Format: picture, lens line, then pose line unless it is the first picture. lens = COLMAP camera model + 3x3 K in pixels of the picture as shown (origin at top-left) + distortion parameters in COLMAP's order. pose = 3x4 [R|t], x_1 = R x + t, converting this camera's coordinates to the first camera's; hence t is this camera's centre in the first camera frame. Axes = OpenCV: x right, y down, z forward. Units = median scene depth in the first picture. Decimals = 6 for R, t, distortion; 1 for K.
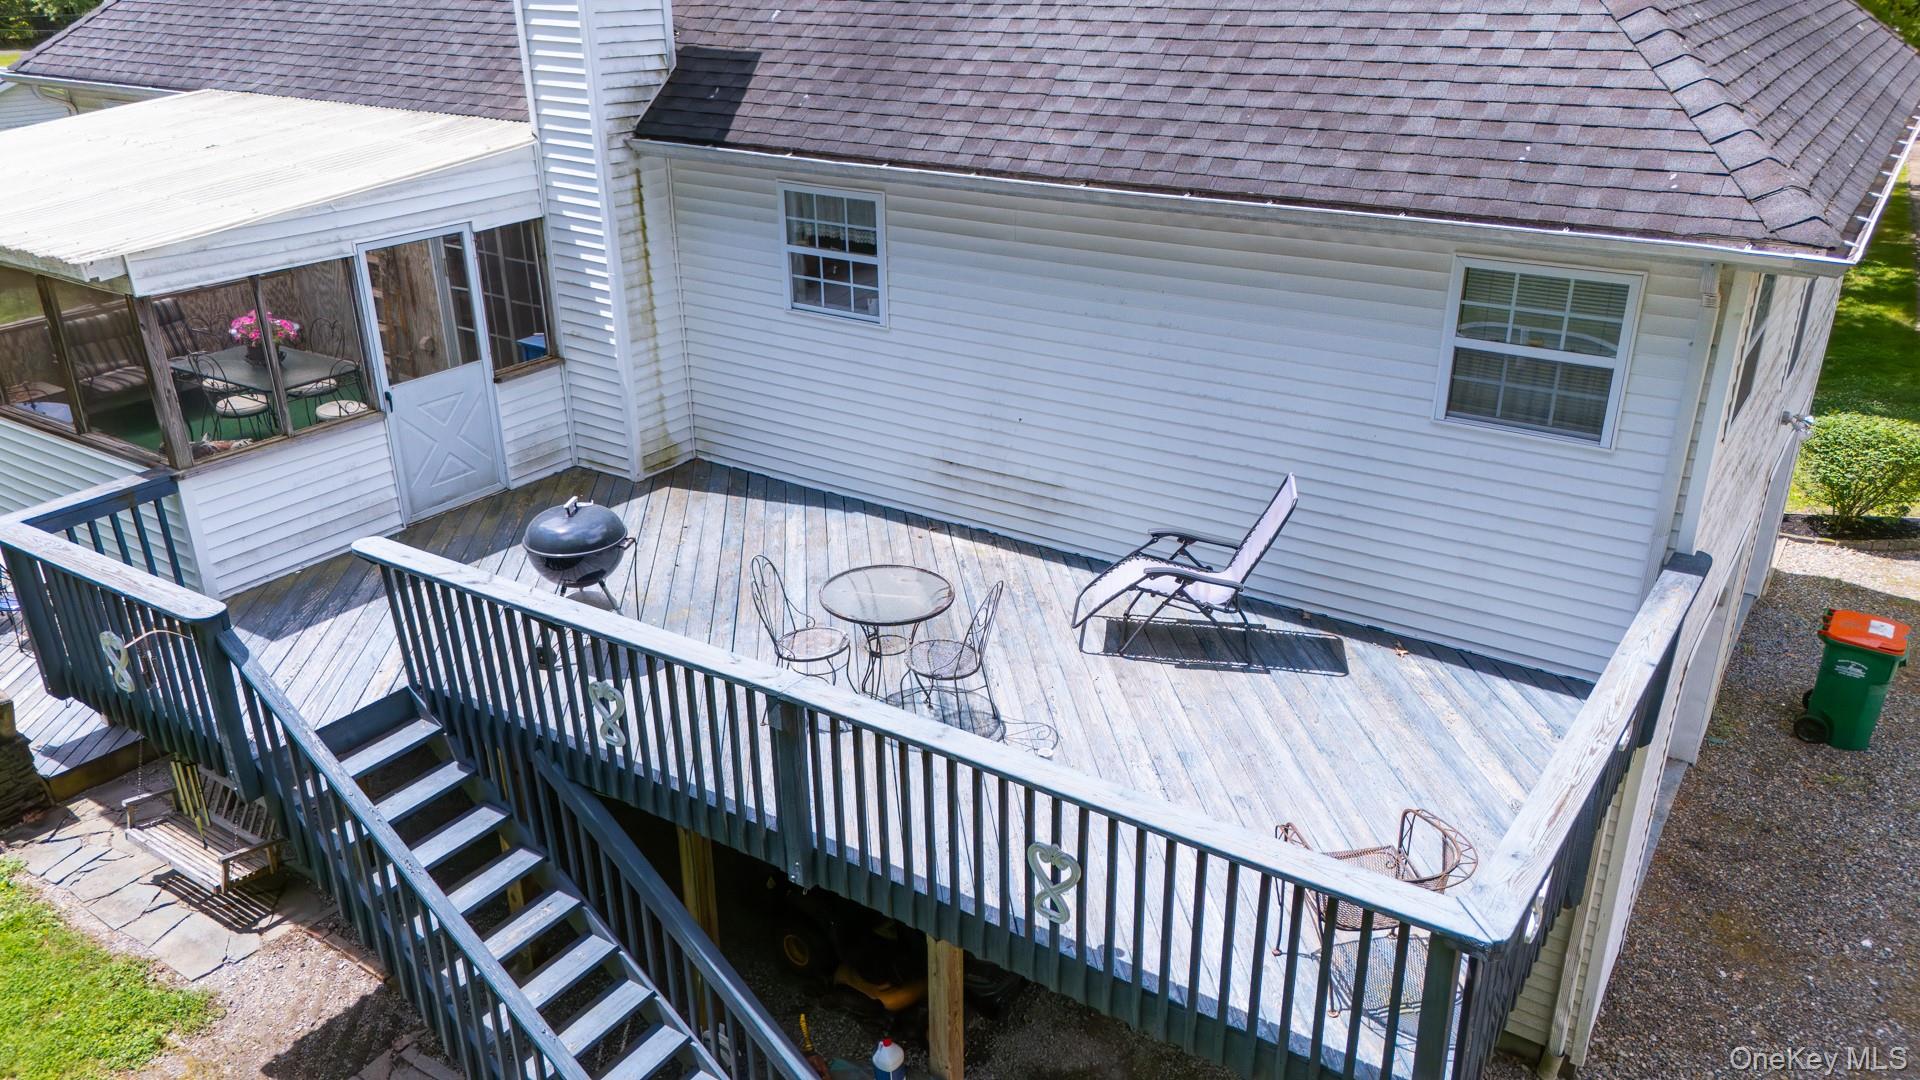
lens RADIAL K [[1404.7, 0, 960.0], [0, 1404.7, 540.0], [0, 0, 1]] dist [0.126250, -0.170806]
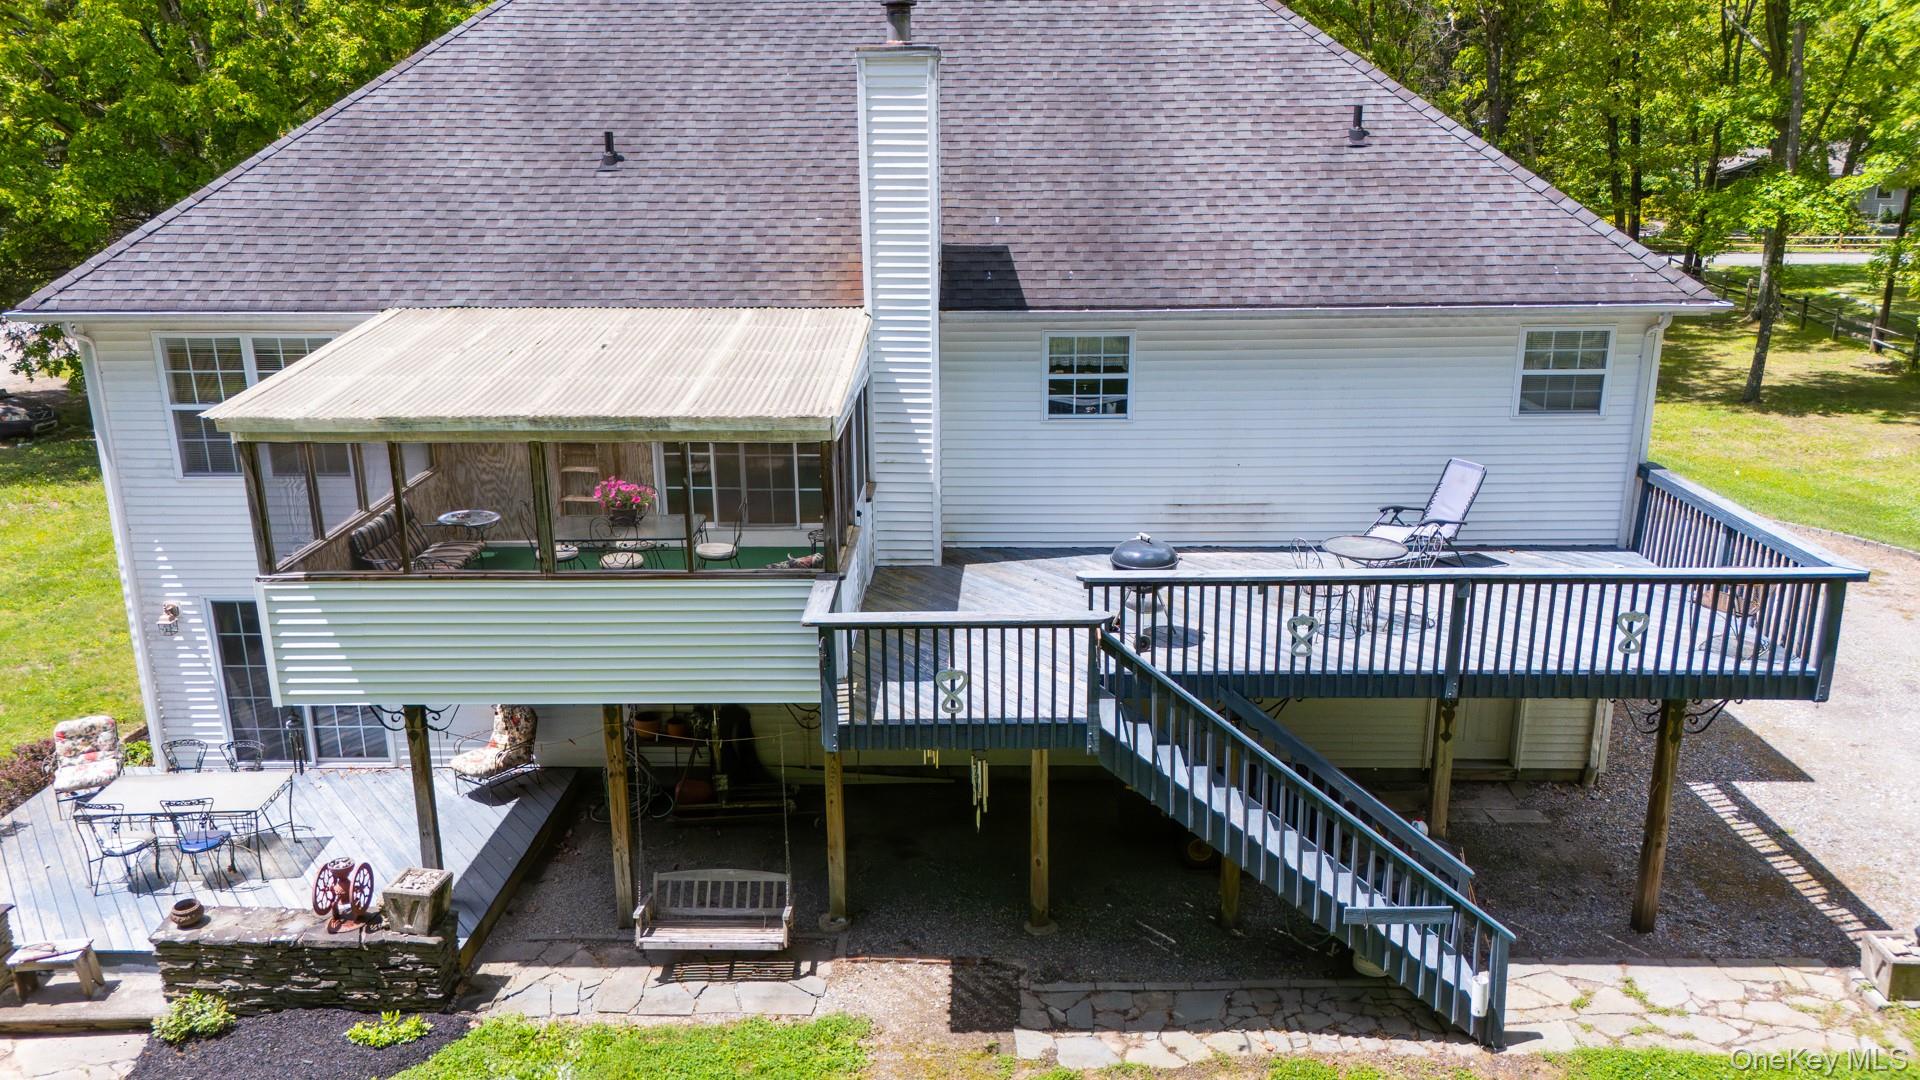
lens RADIAL K [[1404.7, 0, 960.0], [0, 1404.7, 540.0], [0, 0, 1]] dist [0.126250, -0.170806]
pose [[0.839563, -0.151679, 0.521658, -1.019483], [0.216422, 0.974129, -0.065071, 0.027911], [-0.498292, 0.167530, 0.850670, -0.139468]]
